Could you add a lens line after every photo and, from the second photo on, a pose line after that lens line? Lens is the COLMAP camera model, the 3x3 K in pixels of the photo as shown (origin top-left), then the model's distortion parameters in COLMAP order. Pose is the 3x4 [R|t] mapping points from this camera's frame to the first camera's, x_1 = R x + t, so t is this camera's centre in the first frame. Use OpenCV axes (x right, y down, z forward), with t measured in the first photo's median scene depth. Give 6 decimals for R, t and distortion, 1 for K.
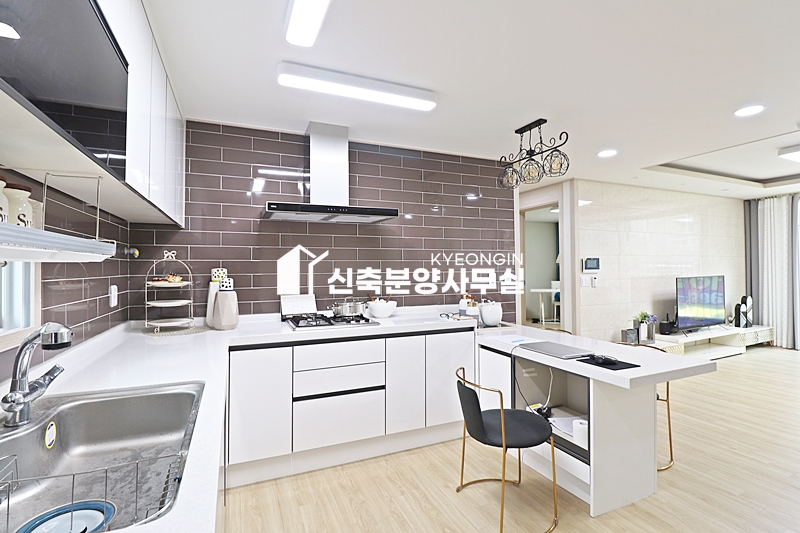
lens RADIAL K [[365.4, 0, 404.4], [0, 365.4, 264.8], [0, 0, 1]] dist [-0.018074, -0.006072]
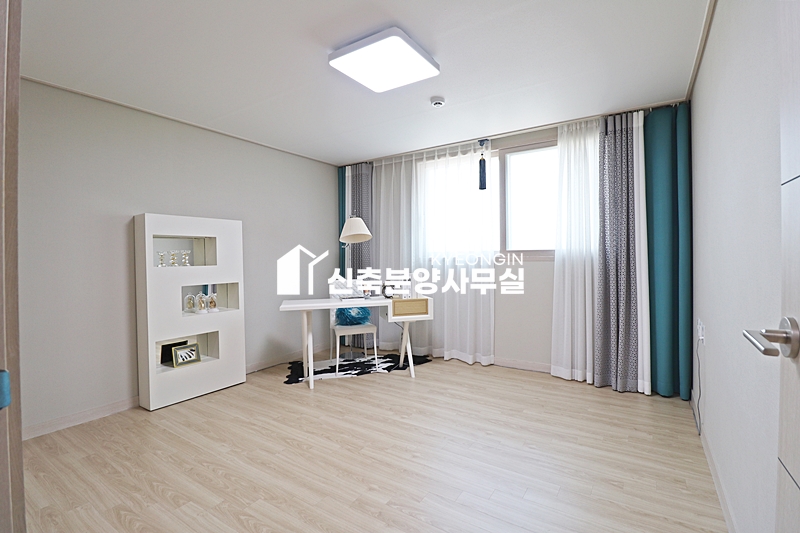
lens RADIAL K [[365.4, 0, 400.8], [0, 365.4, 263.0], [0, 0, 1]] dist [-0.018074, -0.006072]
pose [[0.830658, 0.001790, 0.556779, 1.214580], [-0.011007, 0.999852, 0.013208, 0.082925], [-0.556673, -0.017100, 0.830555, 3.111374]]
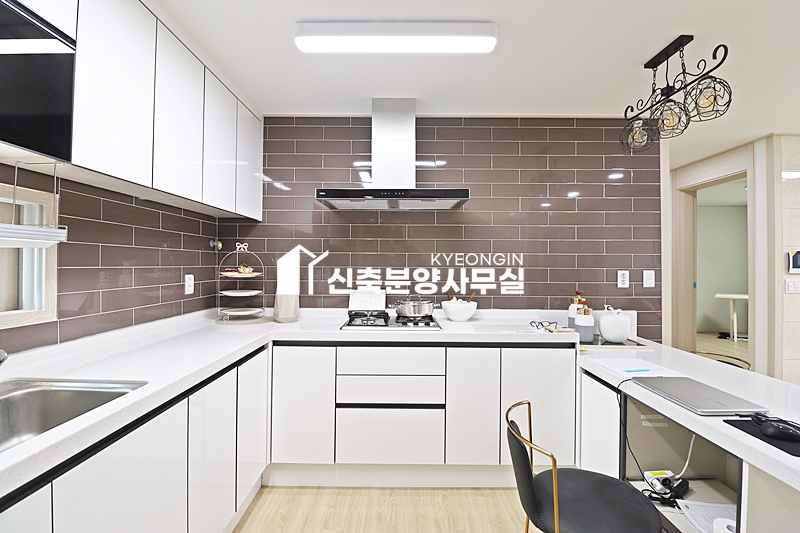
lens RADIAL K [[365.4, 0, 394.6], [0, 365.4, 263.6], [0, 0, 1]] dist [-0.018074, -0.006072]
pose [[0.915026, 0.010273, -0.403263, 0.164888], [-0.007495, 0.999936, 0.008466, 0.007797], [0.403325, -0.004724, 0.915045, 0.201727]]
